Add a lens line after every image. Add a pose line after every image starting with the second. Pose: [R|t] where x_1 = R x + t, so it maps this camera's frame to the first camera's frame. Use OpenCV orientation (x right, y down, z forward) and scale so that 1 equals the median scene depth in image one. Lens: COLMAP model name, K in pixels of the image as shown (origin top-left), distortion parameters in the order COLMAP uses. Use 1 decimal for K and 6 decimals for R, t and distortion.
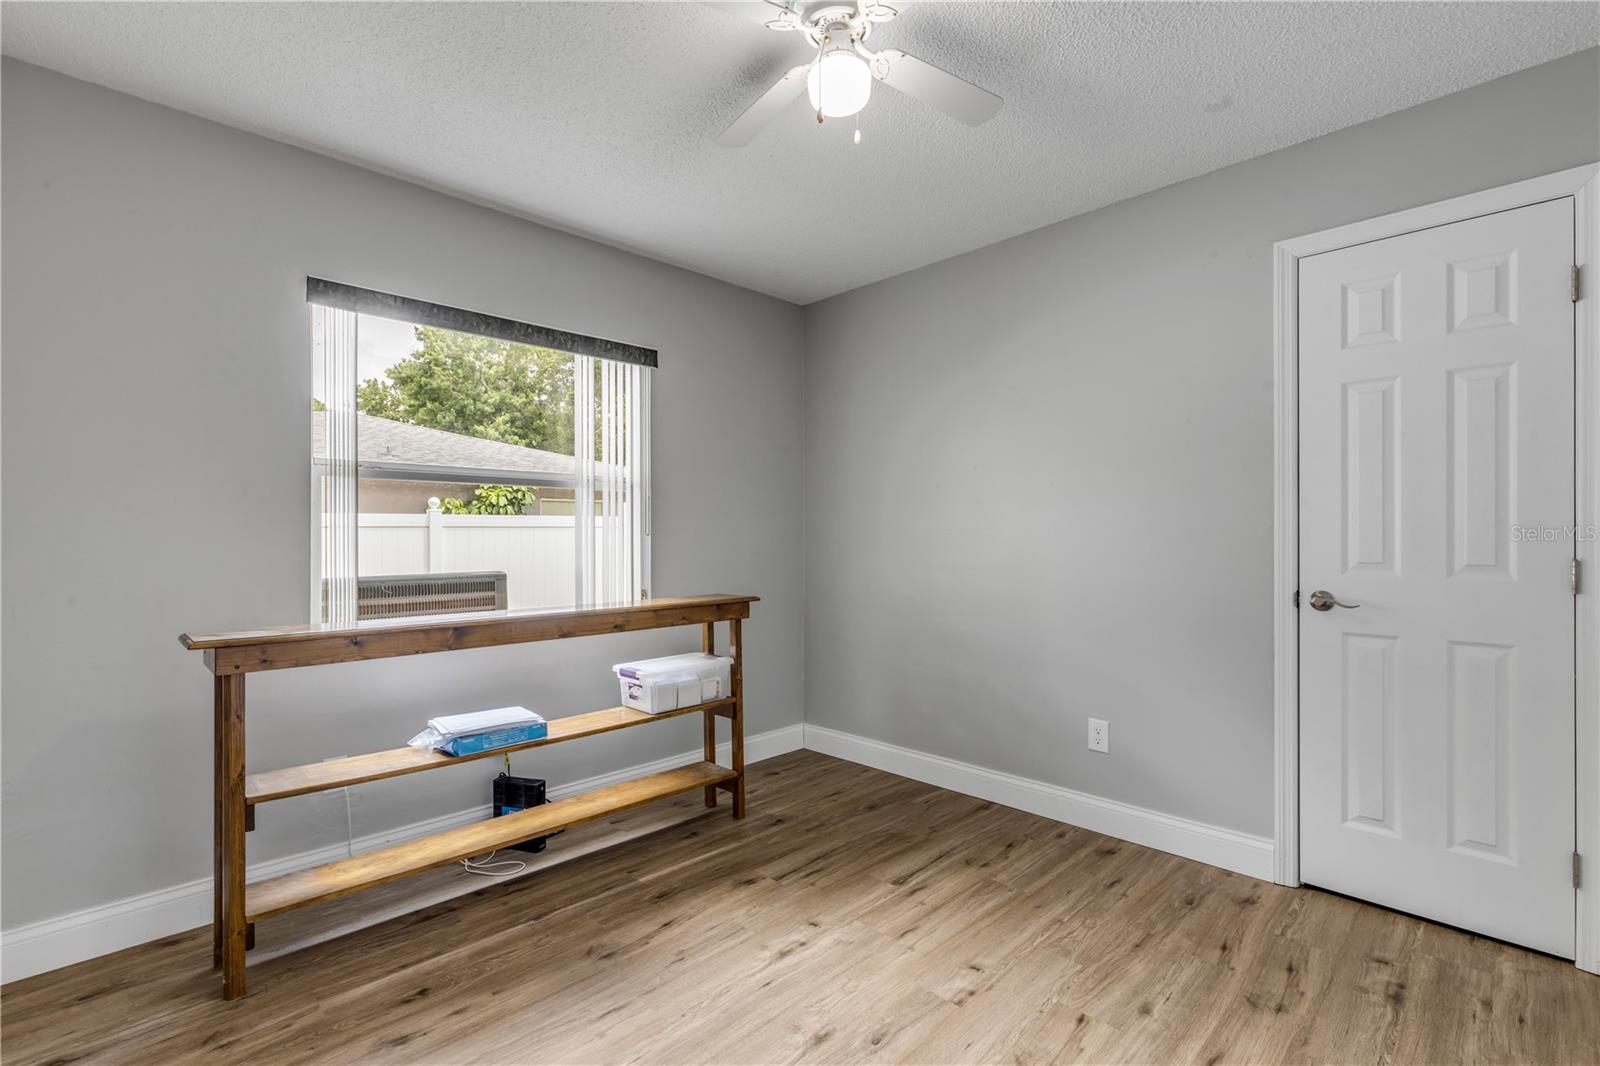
lens RADIAL K [[723.7, 0, 784.3], [0, 723.7, 536.9], [0, 0, 1]] dist [0.004155, -0.000449]
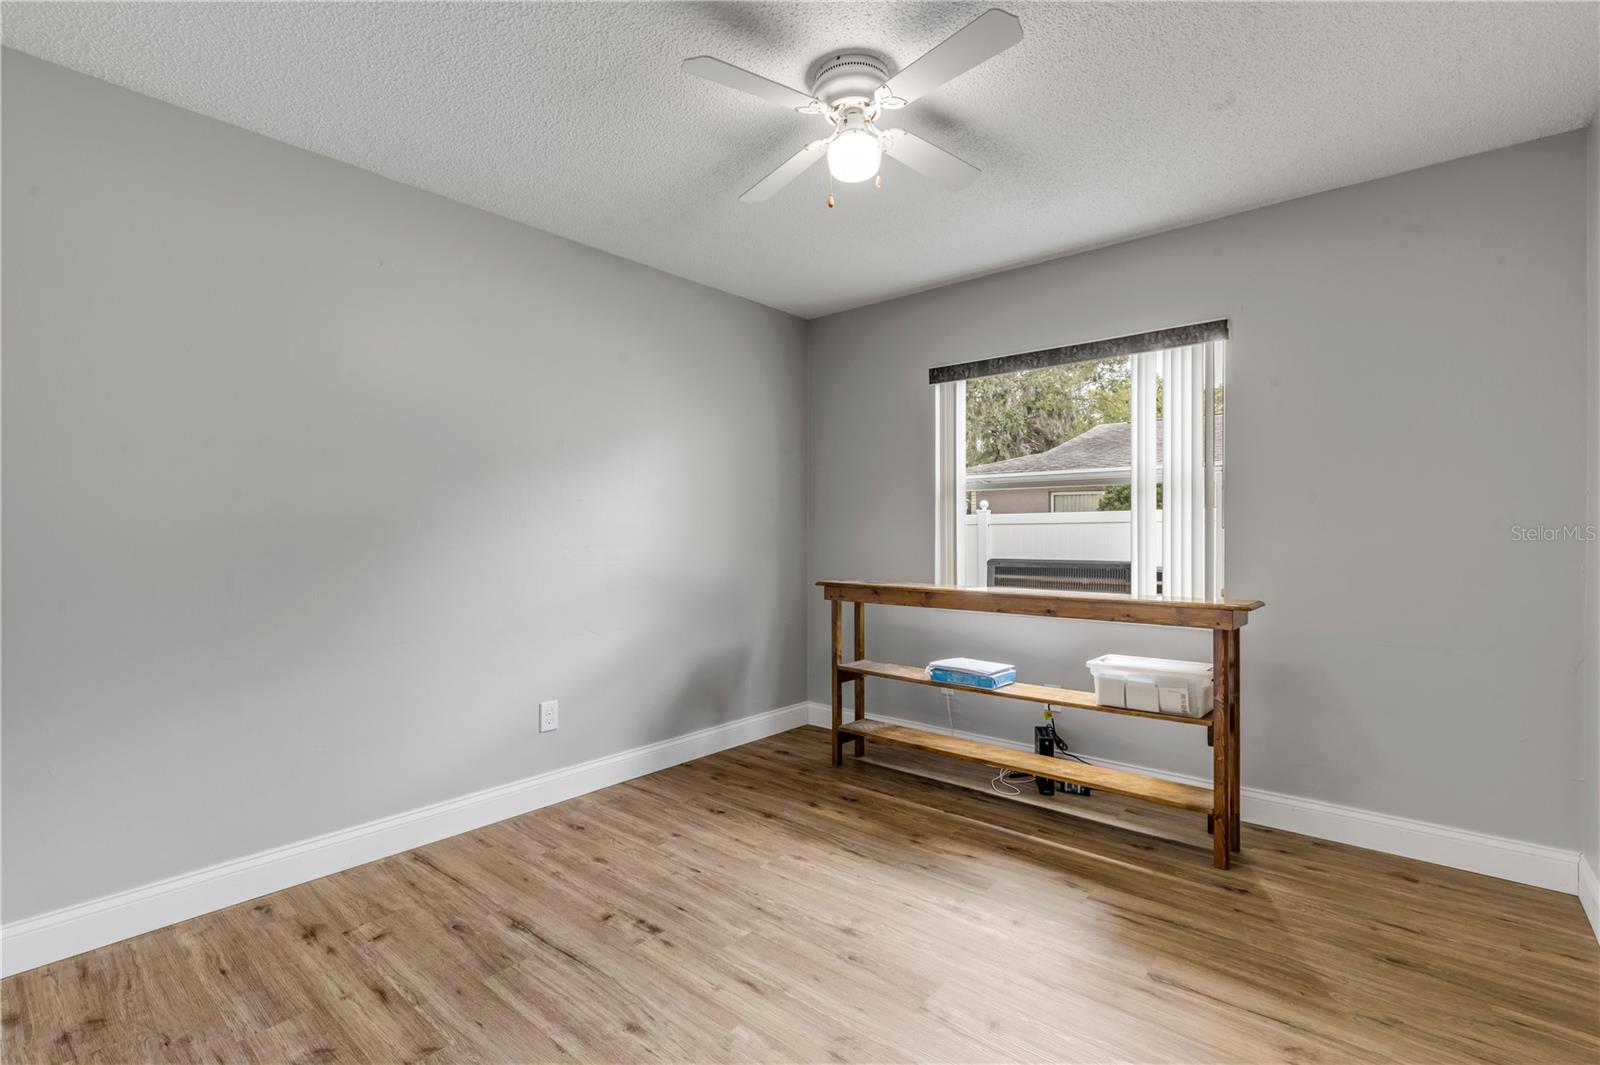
lens RADIAL K [[723.7, 0, 826.1], [0, 723.7, 533.5], [0, 0, 1]] dist [0.004155, -0.000449]
pose [[0.116437, 0.006052, -0.993180, 0.899384], [0.001944, 0.999978, 0.006321, -0.002832], [0.993196, -0.002667, 0.116423, 0.572611]]
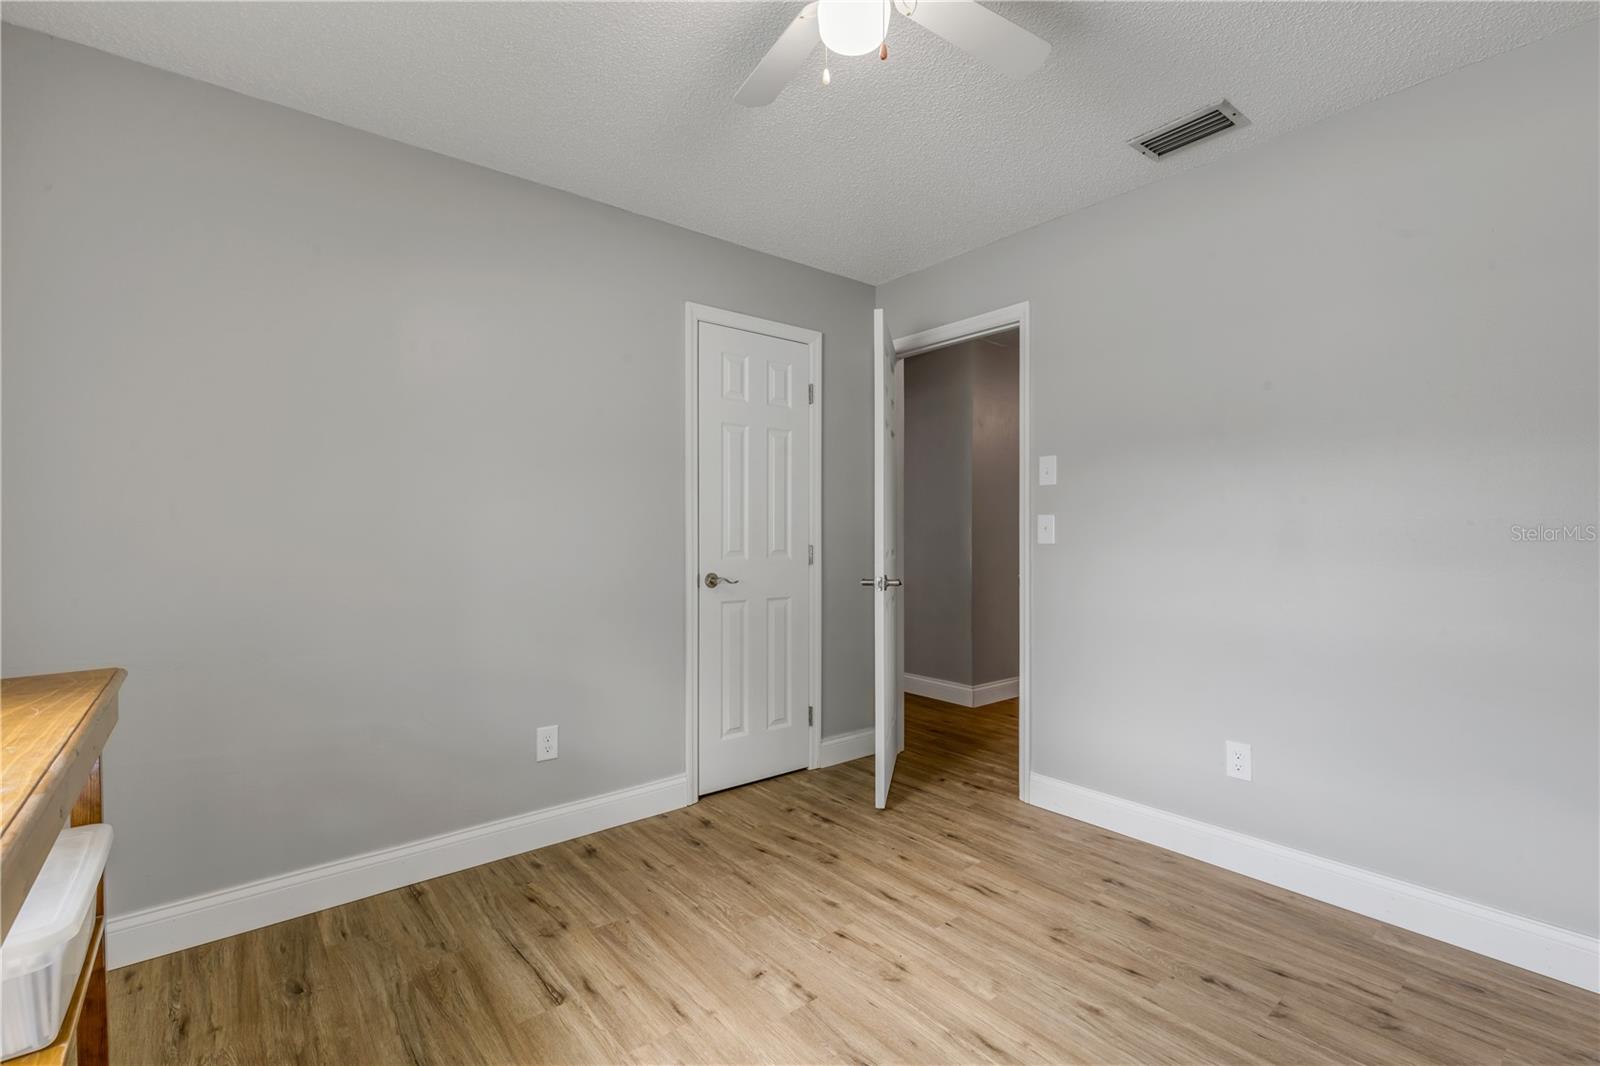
lens RADIAL K [[723.7, 0, 809.9], [0, 723.7, 525.3], [0, 0, 1]] dist [0.004155, -0.000449]
pose [[0.078800, 0.004384, 0.996881, -0.583003], [0.001900, 0.999988, -0.004548, -0.008127], [-0.996889, 0.002252, 0.078790, 0.695730]]
